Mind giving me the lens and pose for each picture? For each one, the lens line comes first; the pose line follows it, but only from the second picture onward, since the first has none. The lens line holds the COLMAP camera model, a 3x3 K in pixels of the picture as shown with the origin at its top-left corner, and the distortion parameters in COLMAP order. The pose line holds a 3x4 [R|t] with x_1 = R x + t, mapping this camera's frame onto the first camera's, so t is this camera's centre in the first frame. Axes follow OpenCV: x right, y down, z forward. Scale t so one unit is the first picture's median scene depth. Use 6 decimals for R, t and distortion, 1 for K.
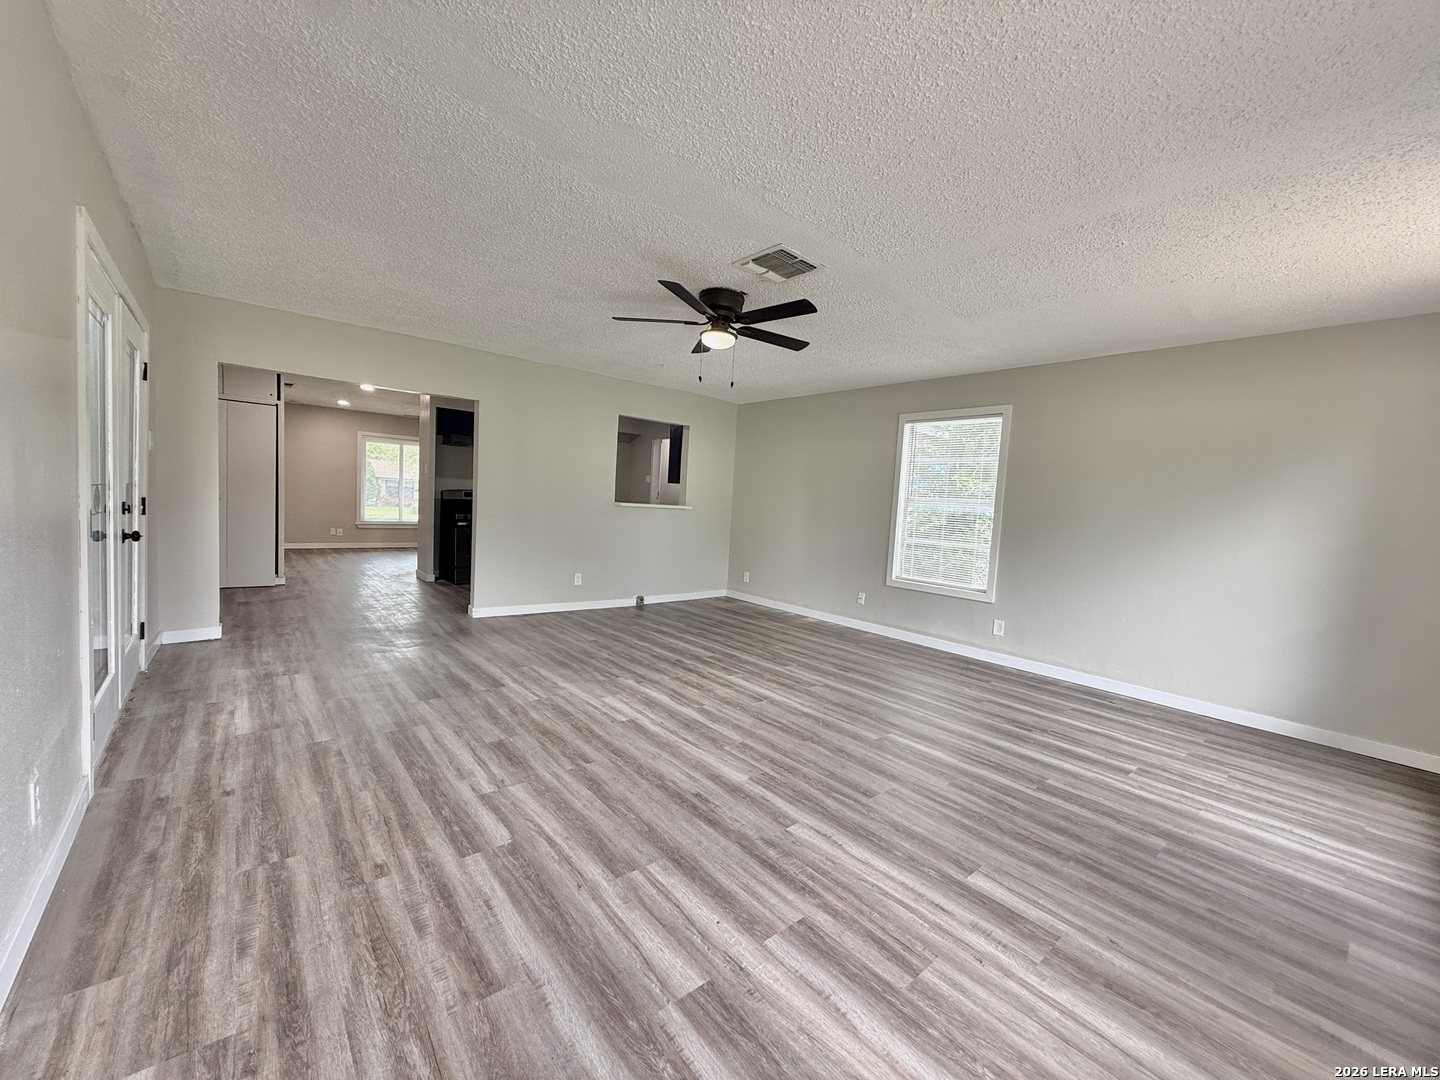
lens RADIAL K [[570.9, 0, 705.1], [0, 570.9, 532.5], [0, 0, 1]] dist [-0.000776, 0.000594]
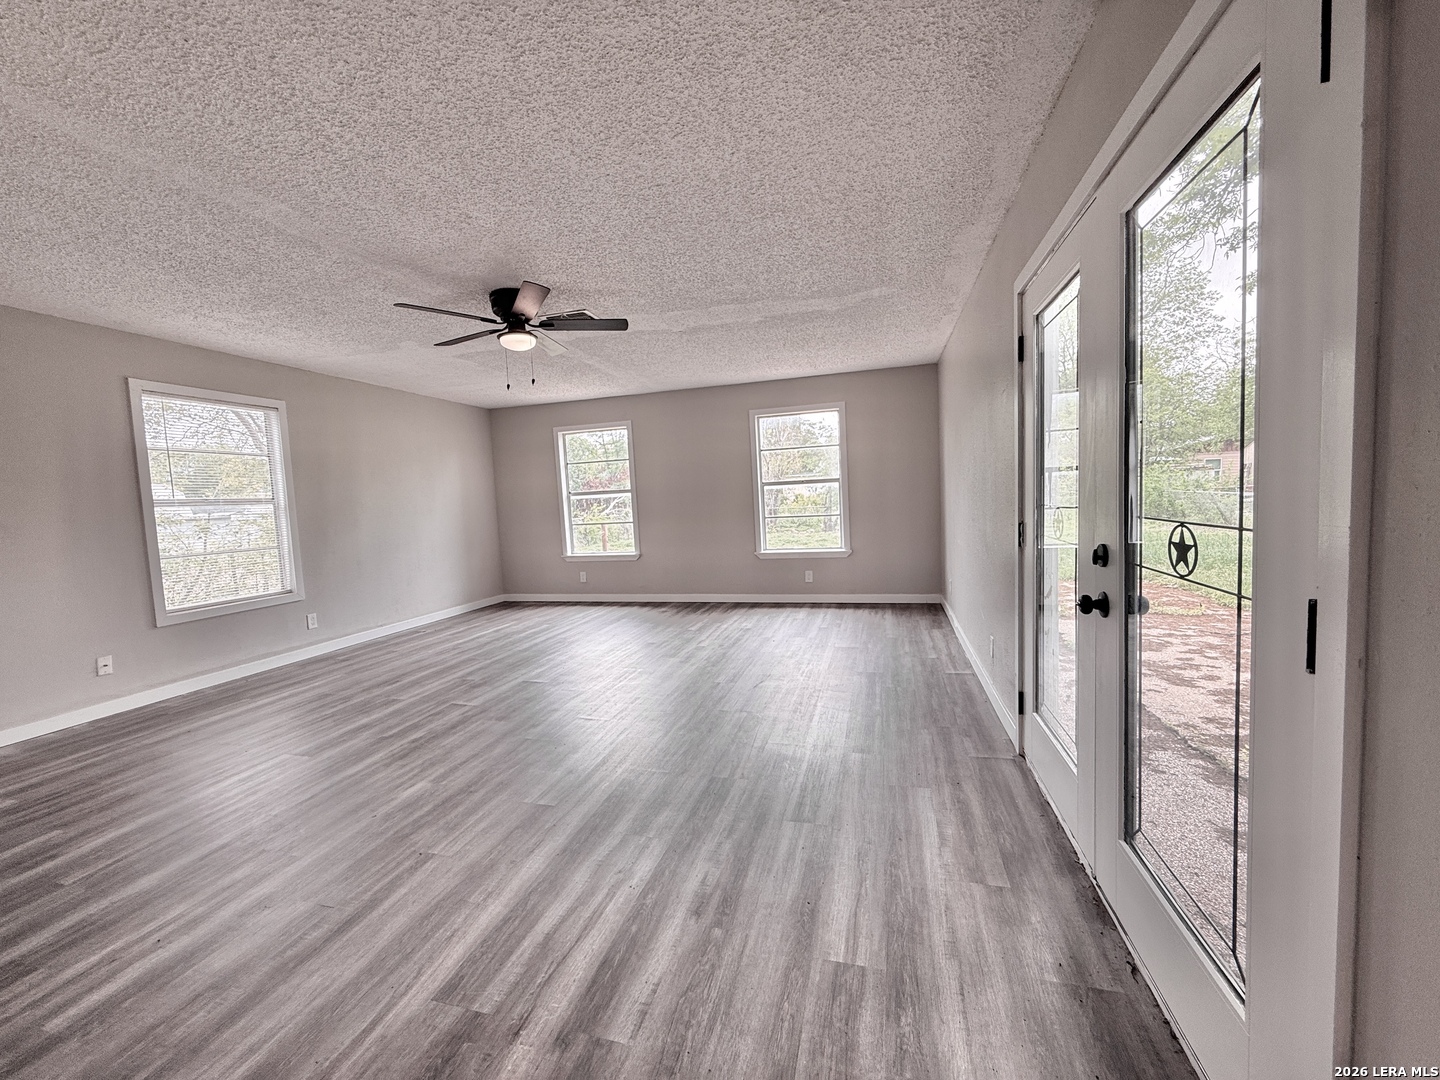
lens RADIAL K [[570.9, 0, 726.5], [0, 570.9, 536.1], [0, 0, 1]] dist [-0.000776, 0.000594]
pose [[-0.576318, -0.092198, 0.812008, -1.013792], [0.051888, 0.987482, 0.148950, -0.135468], [-0.815576, 0.127976, -0.564320, 1.307799]]
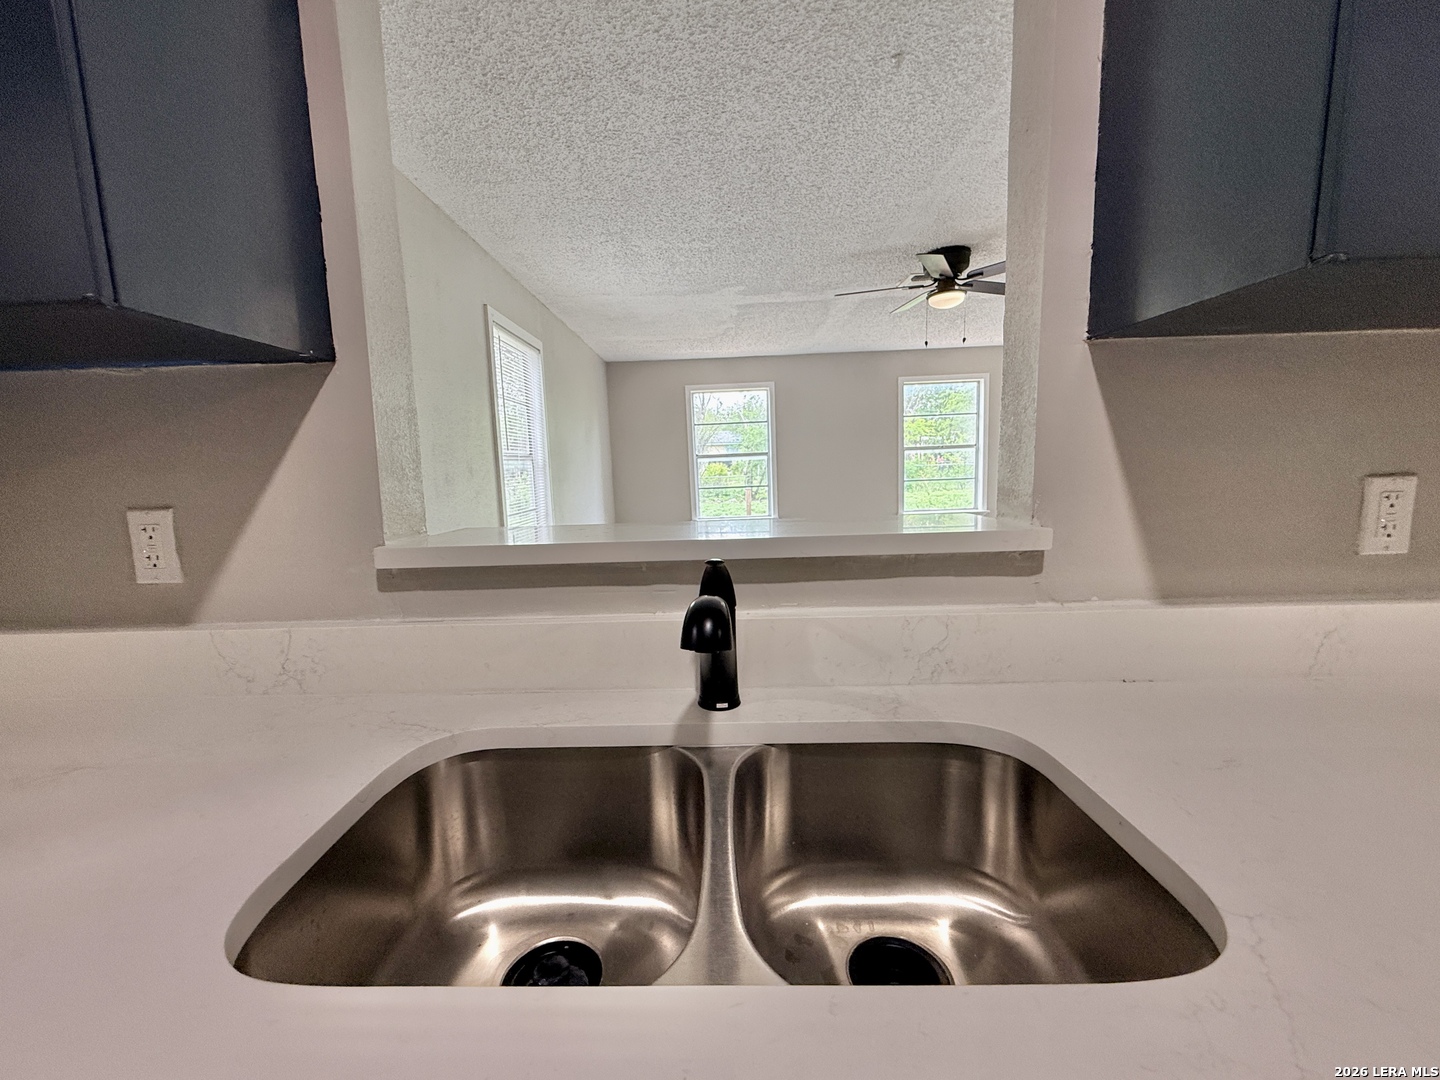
lens RADIAL K [[570.9, 0, 711.7], [0, 570.9, 535.1], [0, 0, 1]] dist [-0.000776, 0.000594]
pose [[-0.766630, -0.110942, 0.632432, -0.345833], [0.022506, 0.979712, 0.199144, -0.136715], [-0.641695, 0.166903, -0.748580, 2.113089]]
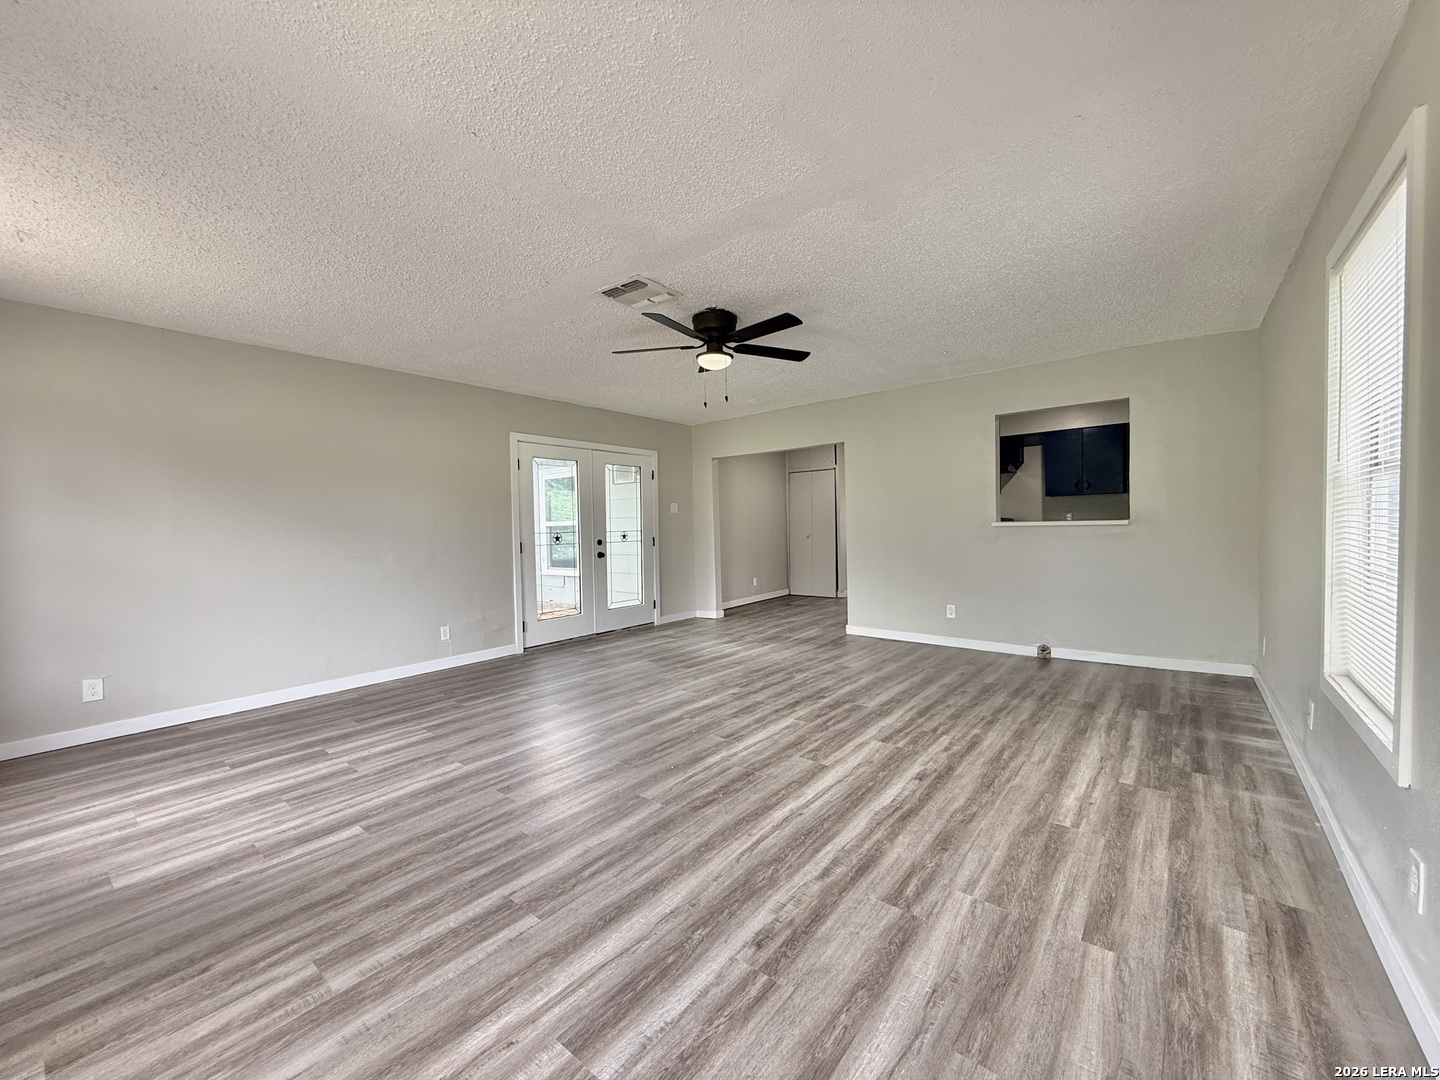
lens RADIAL K [[570.9, 0, 726.2], [0, 570.9, 540.0], [0, 0, 1]] dist [-0.000776, 0.000594]
pose [[0.208180, -0.032928, -0.977536, 0.999777], [-0.019321, 0.999100, -0.037769, 0.019299], [0.977900, 0.026749, 0.207356, 0.821948]]
